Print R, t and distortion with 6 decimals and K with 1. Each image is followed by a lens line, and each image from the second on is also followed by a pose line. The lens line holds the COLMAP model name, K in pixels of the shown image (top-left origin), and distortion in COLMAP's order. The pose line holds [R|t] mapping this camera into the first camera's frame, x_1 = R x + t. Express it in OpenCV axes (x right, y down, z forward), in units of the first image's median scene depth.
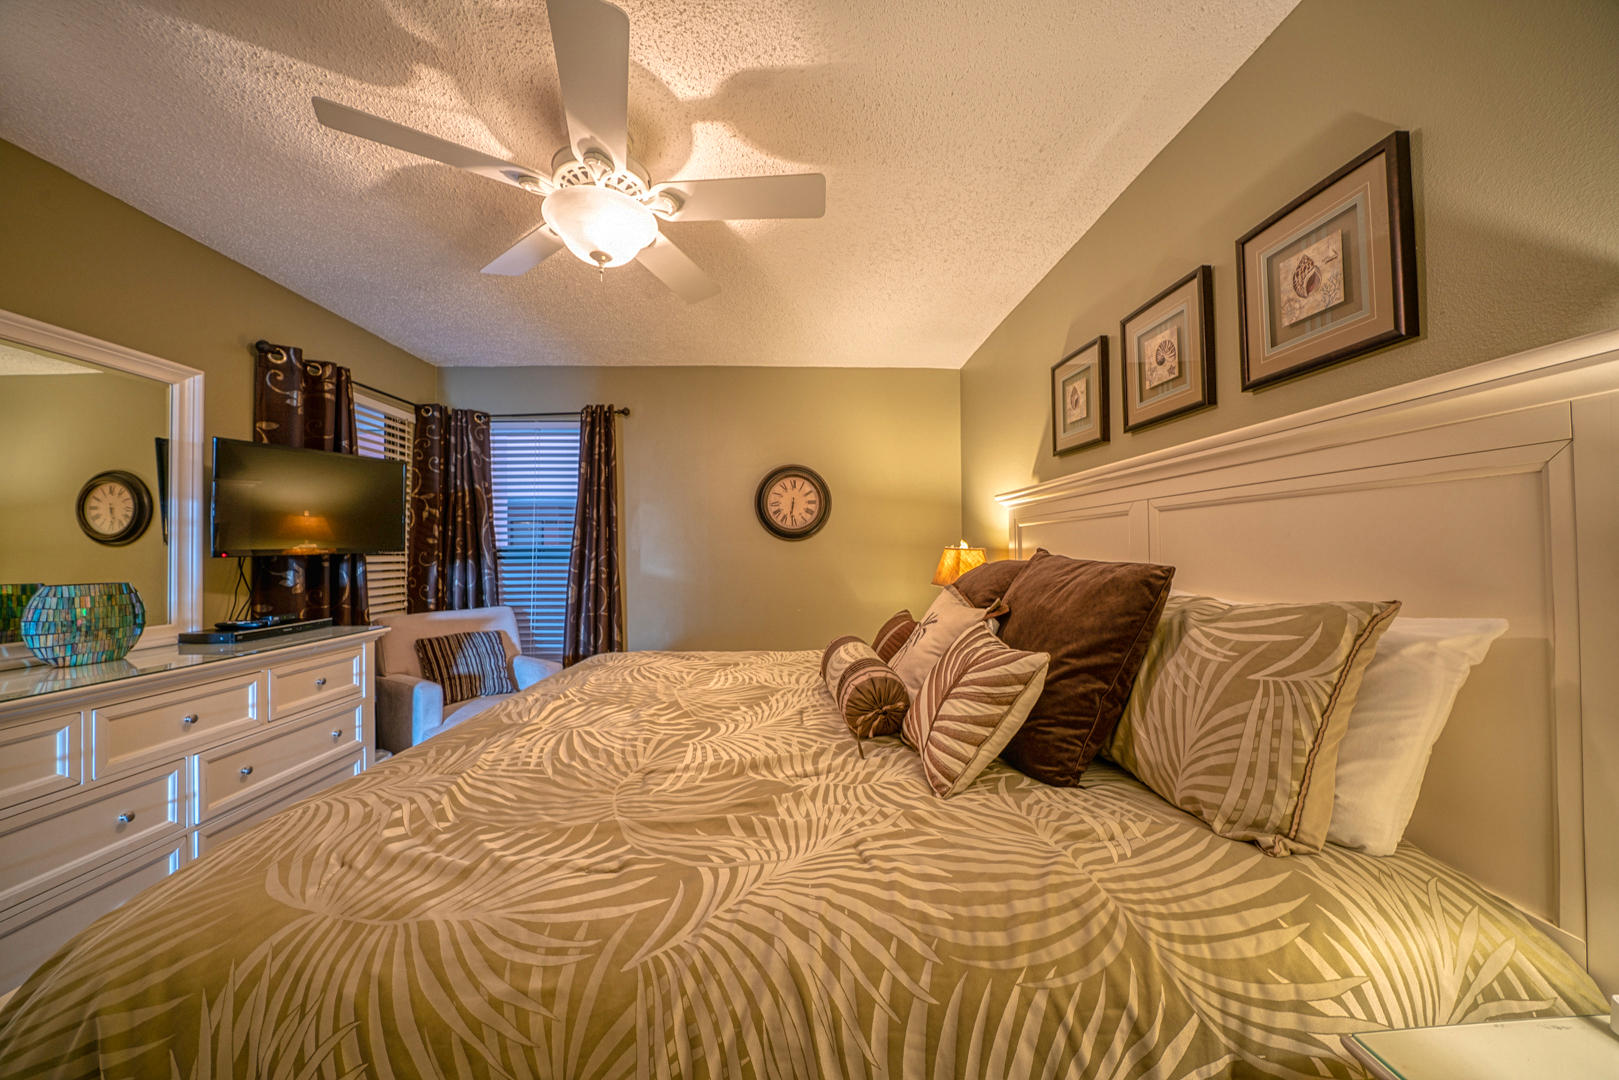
lens RADIAL K [[563.4, 0, 809.5], [0, 563.4, 540.0], [0, 0, 1]] dist [-0.023281, 0.000004]
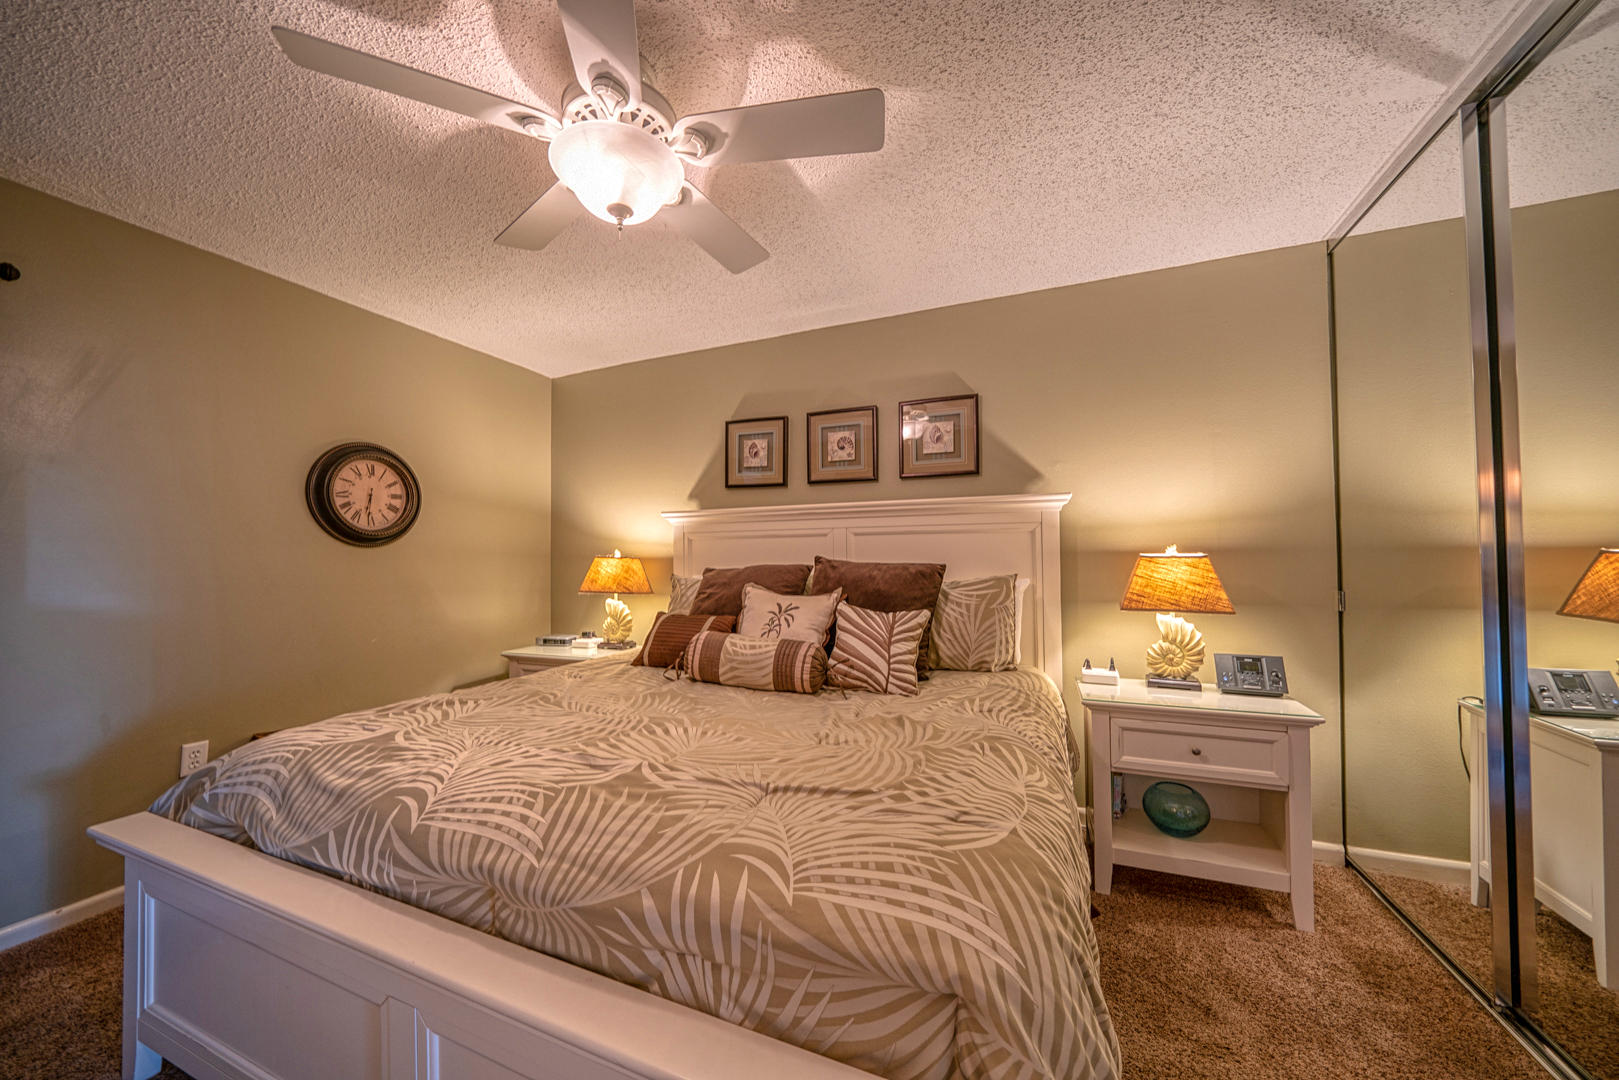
lens RADIAL K [[560.1, 0, 809.5], [0, 560.1, 540.0], [0, 0, 1]] dist [-0.001168, -0.000064]
pose [[0.419195, 0.030783, 0.907374, -0.969029], [-0.012308, 0.999526, -0.028223, 0.014091], [-0.907813, 0.000663, 0.419376, 0.363439]]
